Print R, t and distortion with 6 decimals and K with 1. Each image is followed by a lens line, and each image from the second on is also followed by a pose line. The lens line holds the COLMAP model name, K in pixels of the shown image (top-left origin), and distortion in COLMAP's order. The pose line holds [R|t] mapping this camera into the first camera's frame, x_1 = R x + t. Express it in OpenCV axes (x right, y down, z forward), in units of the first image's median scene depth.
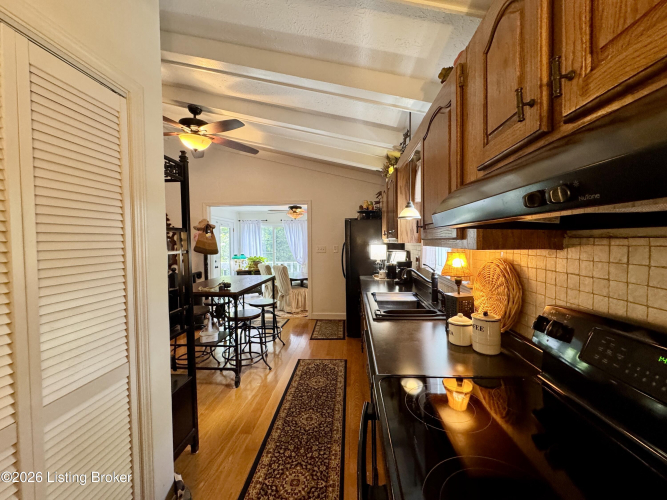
lens RADIAL K [[266.0, 0, 333.3], [0, 266.0, 248.2], [0, 0, 1]] dist [-0.000208, 0.000032]
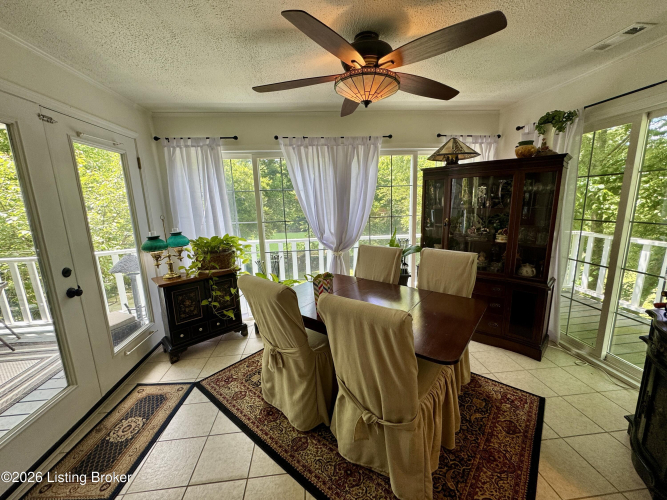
lens RADIAL K [[266.0, 0, 333.3], [0, 266.0, 248.2], [0, 0, 1]] dist [-0.000208, 0.000032]
pose [[0.984733, -0.052994, 0.165810, -0.195966], [0.024888, 0.985609, 0.167199, -0.011580], [-0.172285, -0.160520, 0.971880, 0.620145]]
